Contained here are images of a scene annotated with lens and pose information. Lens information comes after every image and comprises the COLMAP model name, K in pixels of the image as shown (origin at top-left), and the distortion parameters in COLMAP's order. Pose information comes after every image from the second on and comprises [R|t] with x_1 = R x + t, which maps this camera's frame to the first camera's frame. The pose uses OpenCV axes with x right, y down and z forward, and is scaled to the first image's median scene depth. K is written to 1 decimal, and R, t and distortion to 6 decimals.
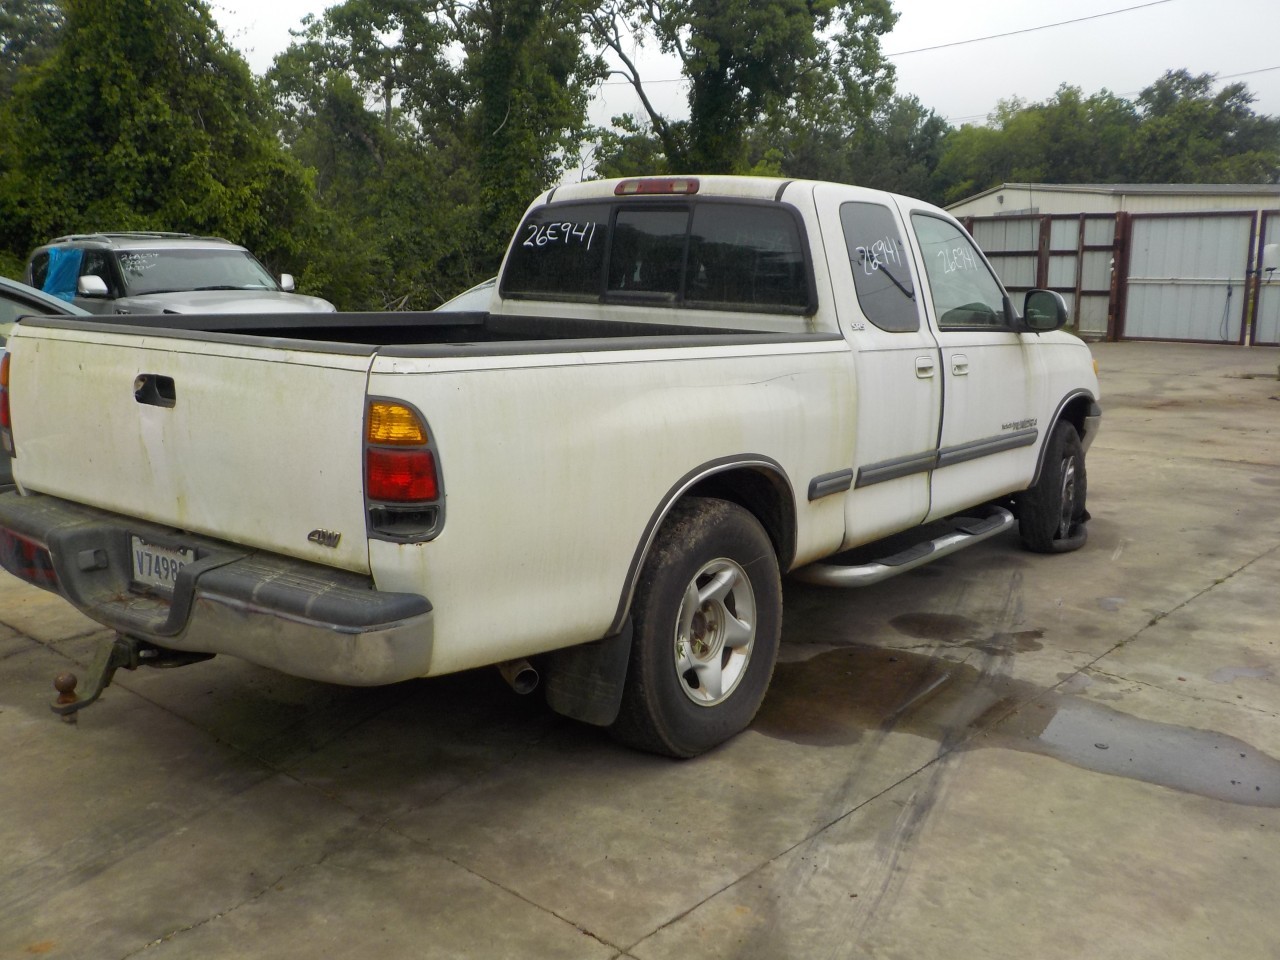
lens RADIAL K [[1197.6, 0, 609.4], [0, 1197.6, 480.8], [0, 0, 1]] dist [0.008717, 0.001476]
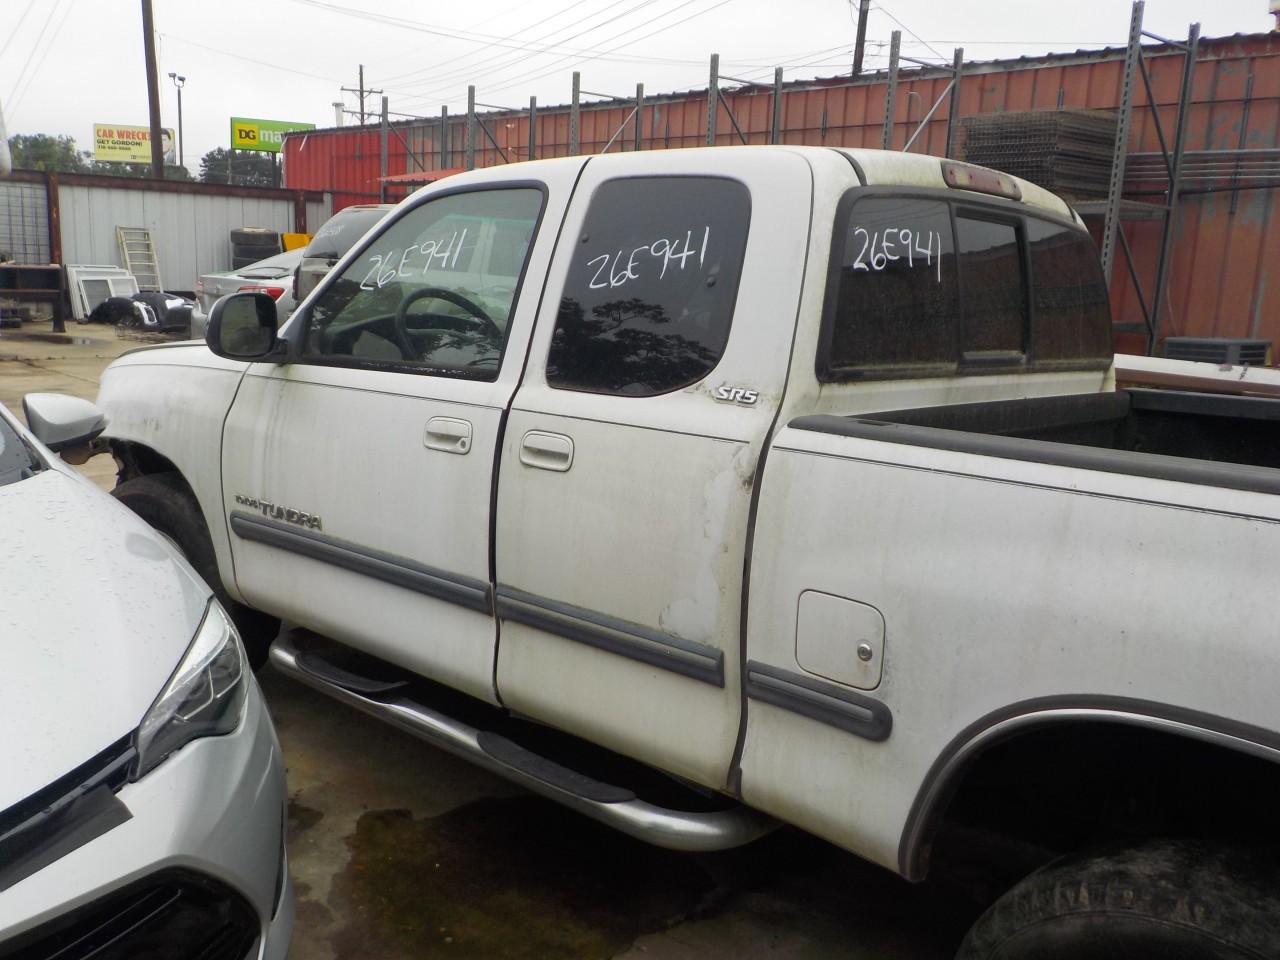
lens RADIAL K [[1192.0, 0, 607.8], [0, 1192.0, 480.0], [0, 0, 1]] dist [0.018650, -0.012973]
pose [[0.075152, -0.184760, 0.979906, -0.608123], [0.130258, 0.976084, 0.174050, -0.226766], [-0.988628, 0.114561, 0.097421, 1.144781]]
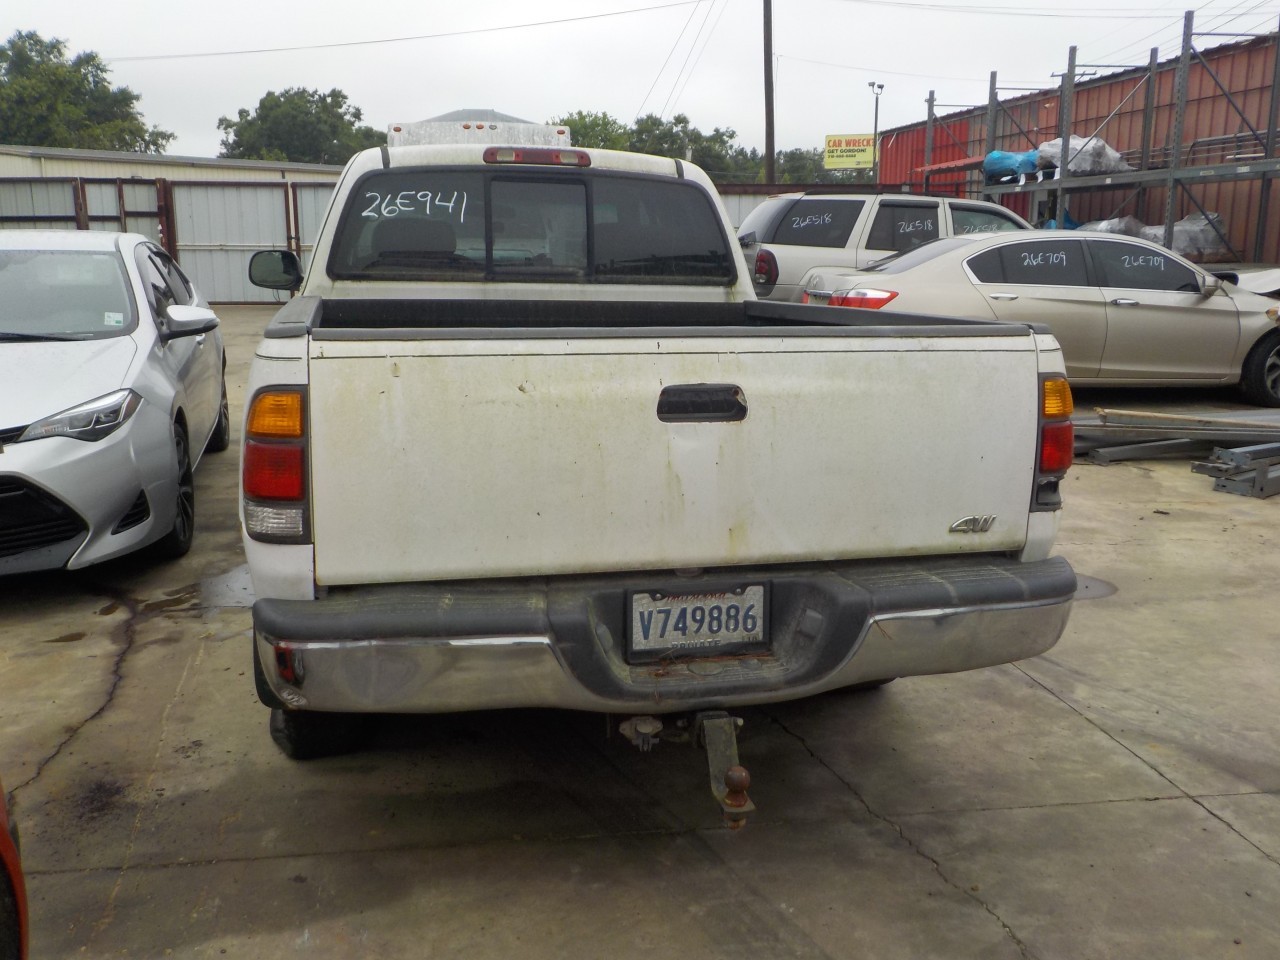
lens RADIAL K [[1192.0, 0, 607.8], [0, 1192.0, 480.0], [0, 0, 1]] dist [0.018650, -0.012973]
pose [[0.628463, -0.159793, 0.761250, -0.689969], [0.137821, 0.986062, 0.093203, -0.071673], [-0.765533, 0.046342, 0.641726, 0.355112]]
